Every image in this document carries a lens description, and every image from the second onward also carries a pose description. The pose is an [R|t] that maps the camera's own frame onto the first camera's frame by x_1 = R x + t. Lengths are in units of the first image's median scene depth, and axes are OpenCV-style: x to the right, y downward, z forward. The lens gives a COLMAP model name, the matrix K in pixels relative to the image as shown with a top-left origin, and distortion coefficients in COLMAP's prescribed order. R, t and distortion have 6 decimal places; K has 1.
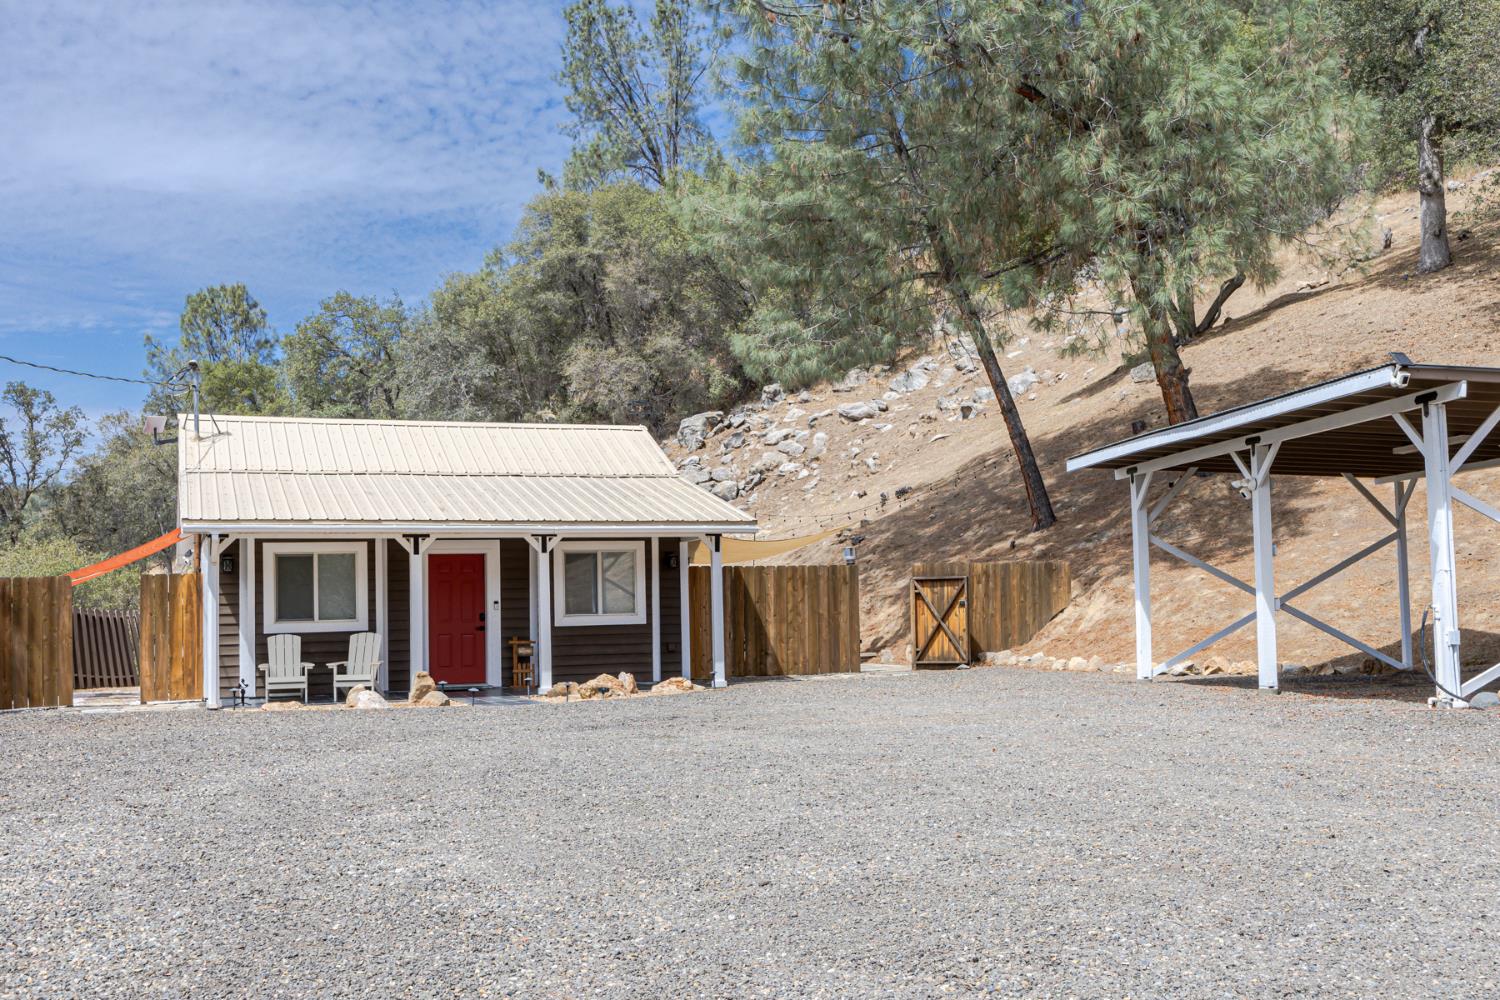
lens RADIAL K [[1544.2, 0, 750.0], [0, 1544.2, 500.0], [0, 0, 1]] dist [-0.005975, -0.017909]
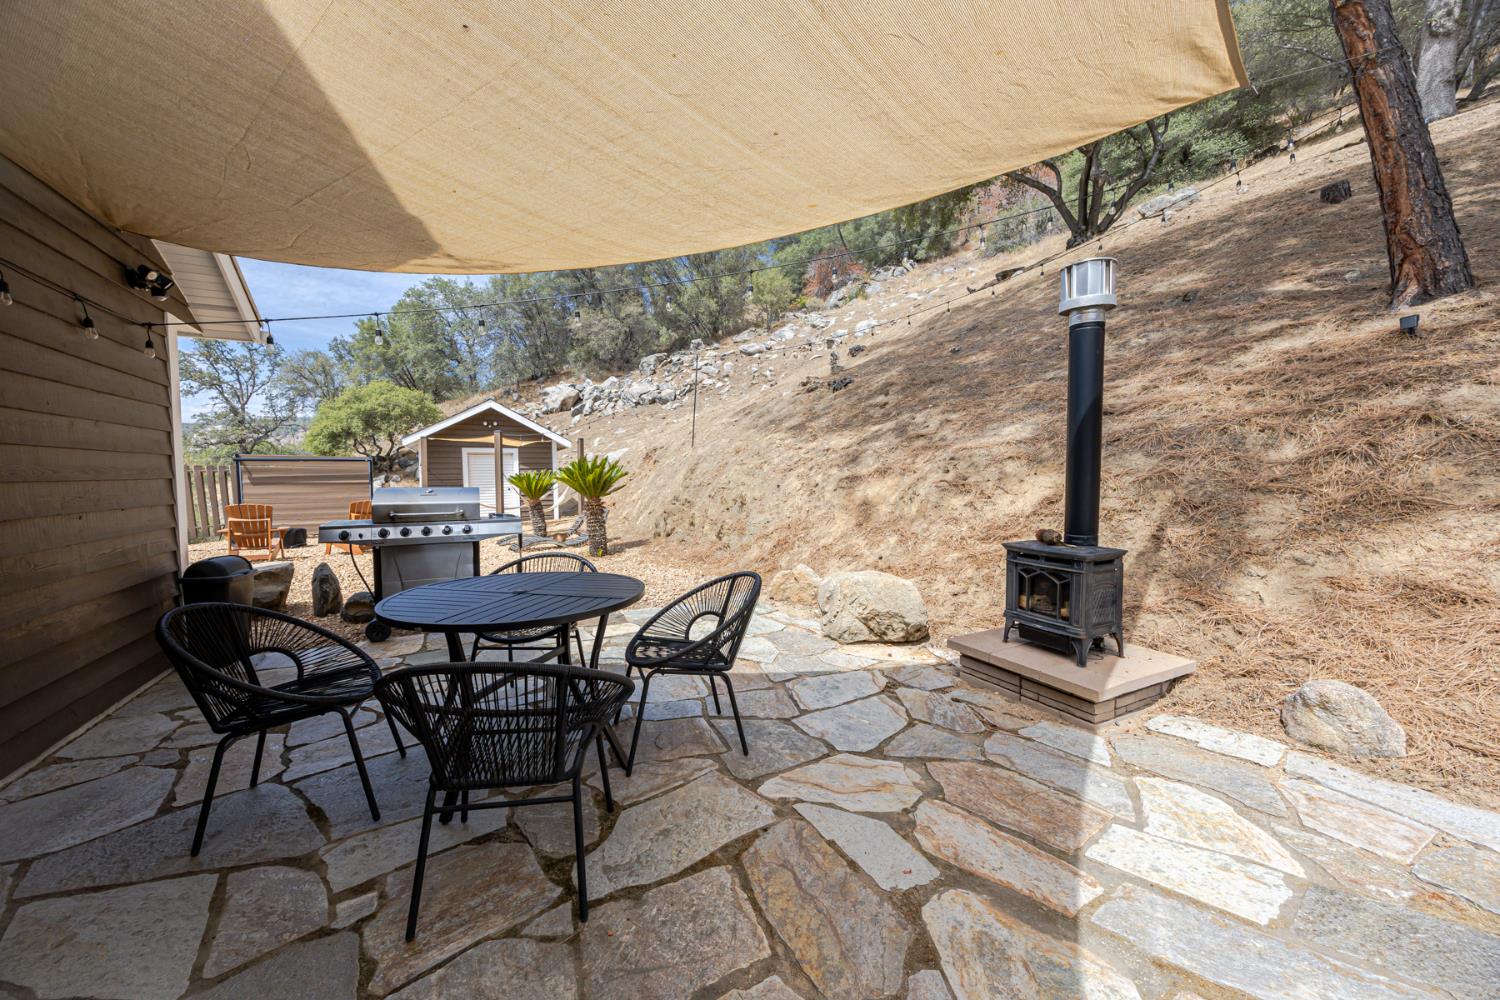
lens RADIAL K [[567.8, 0, 750.0], [0, 567.8, 500.0], [0, 0, 1]] dist [0.000089, 0.000323]
pose [[0.992067, 0.013995, 0.124933, -0.006815], [-0.028766, 0.992689, 0.117222, 0.060458], [-0.122379, -0.119886, 0.985216, 0.883607]]
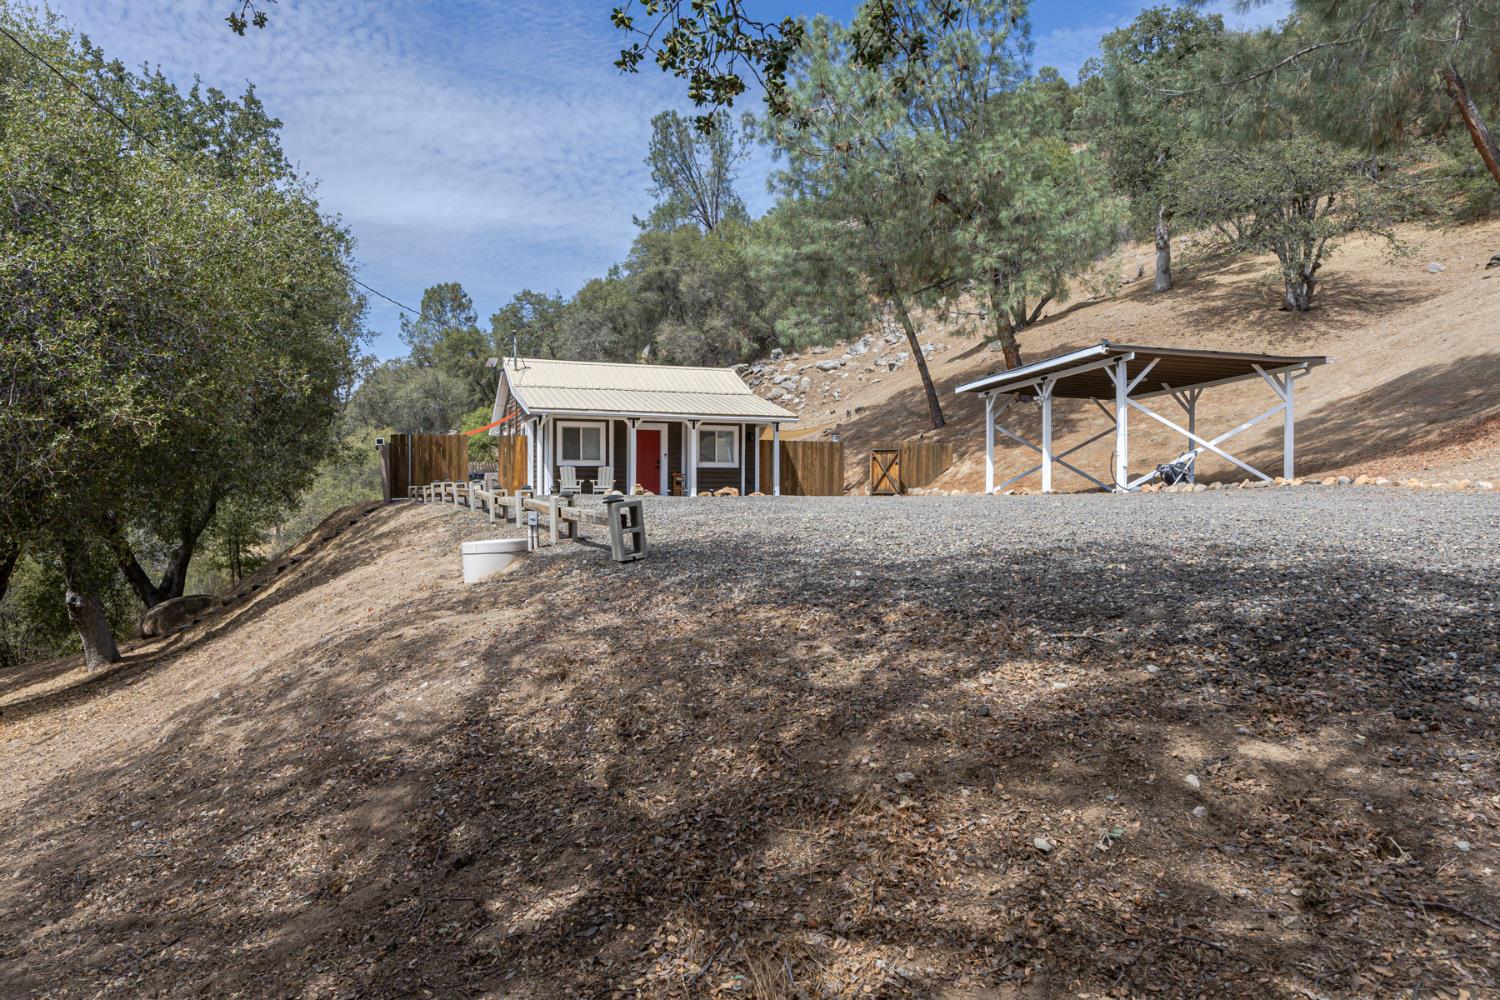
lens RADIAL K [[965.1, 0, 715.9], [0, 965.1, 478.4], [0, 0, 1]] dist [0.000321, 0.000691]
pose [[0.999313, 0.023513, -0.028660, -0.046139], [-0.021787, 0.998012, 0.059132, 0.015953], [0.029993, -0.058467, 0.997839, -0.187541]]
